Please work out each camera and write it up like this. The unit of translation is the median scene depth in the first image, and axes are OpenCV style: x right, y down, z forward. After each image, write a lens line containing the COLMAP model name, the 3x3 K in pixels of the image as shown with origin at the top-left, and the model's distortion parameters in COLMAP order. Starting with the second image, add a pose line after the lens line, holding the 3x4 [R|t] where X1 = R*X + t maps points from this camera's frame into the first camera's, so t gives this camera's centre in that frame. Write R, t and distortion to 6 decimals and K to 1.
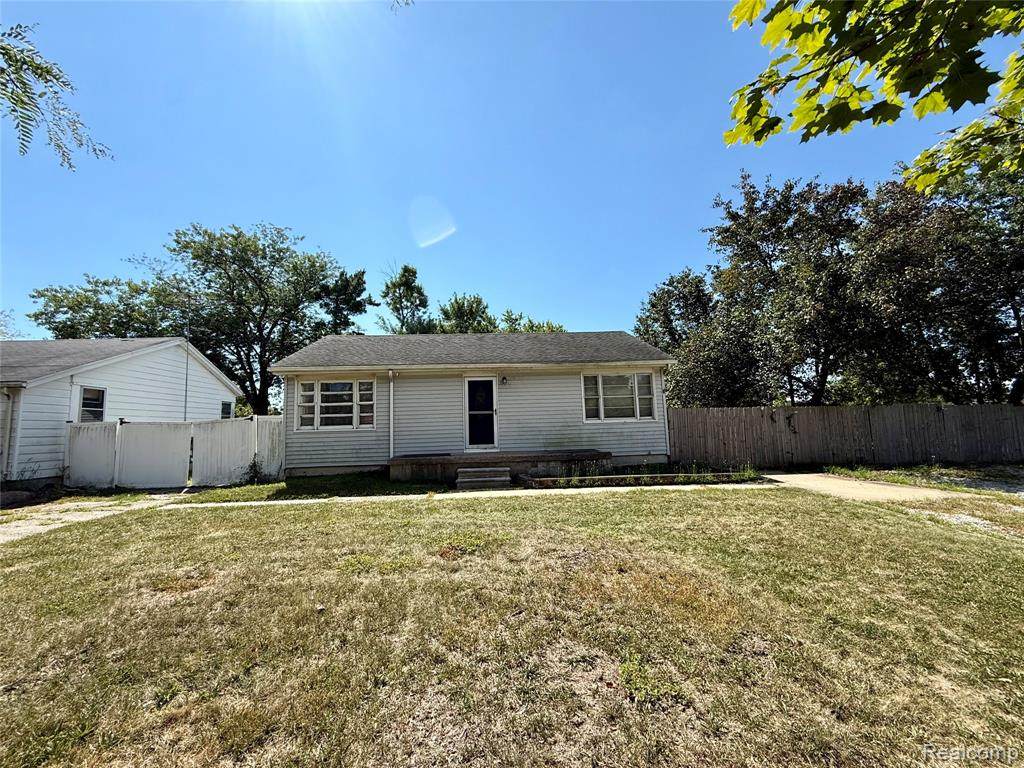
lens RADIAL K [[405.8, 0, 512.0], [0, 405.8, 384.0], [0, 0, 1]] dist [0.000420, 0.000074]
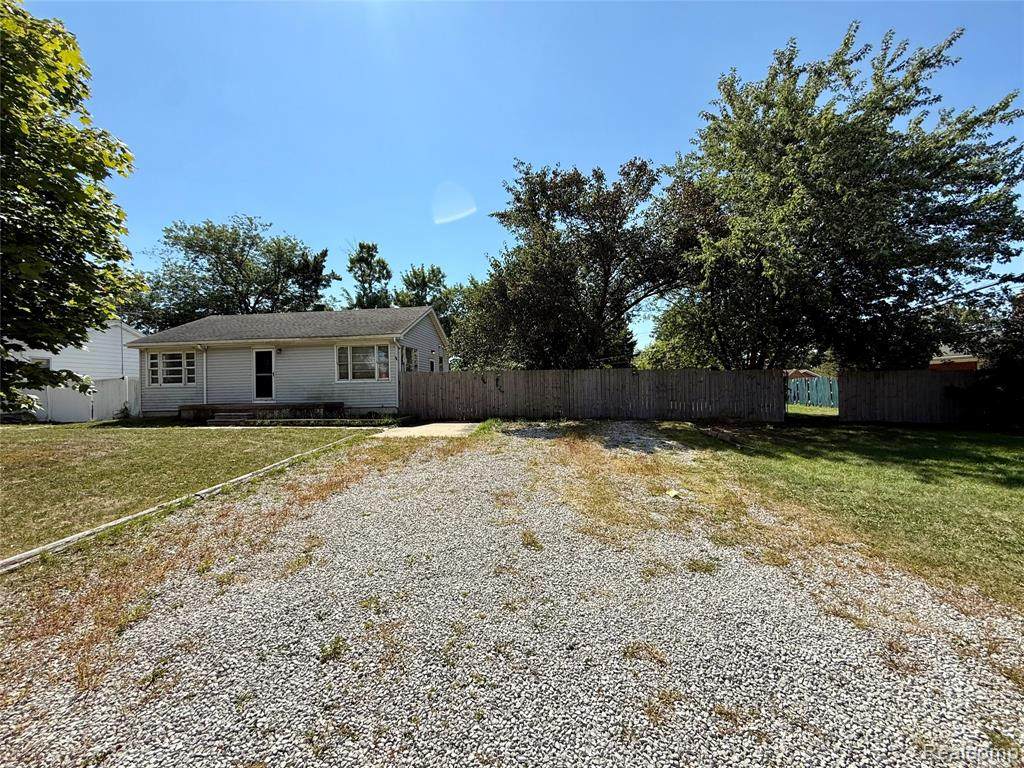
lens RADIAL K [[405.8, 0, 512.0], [0, 405.8, 384.0], [0, 0, 1]] dist [0.000420, 0.000074]
pose [[0.985086, 0.007156, -0.171916, 0.938612], [0.010281, 0.994902, 0.100323, -0.025920], [0.171758, -0.100594, 0.979990, -0.199867]]
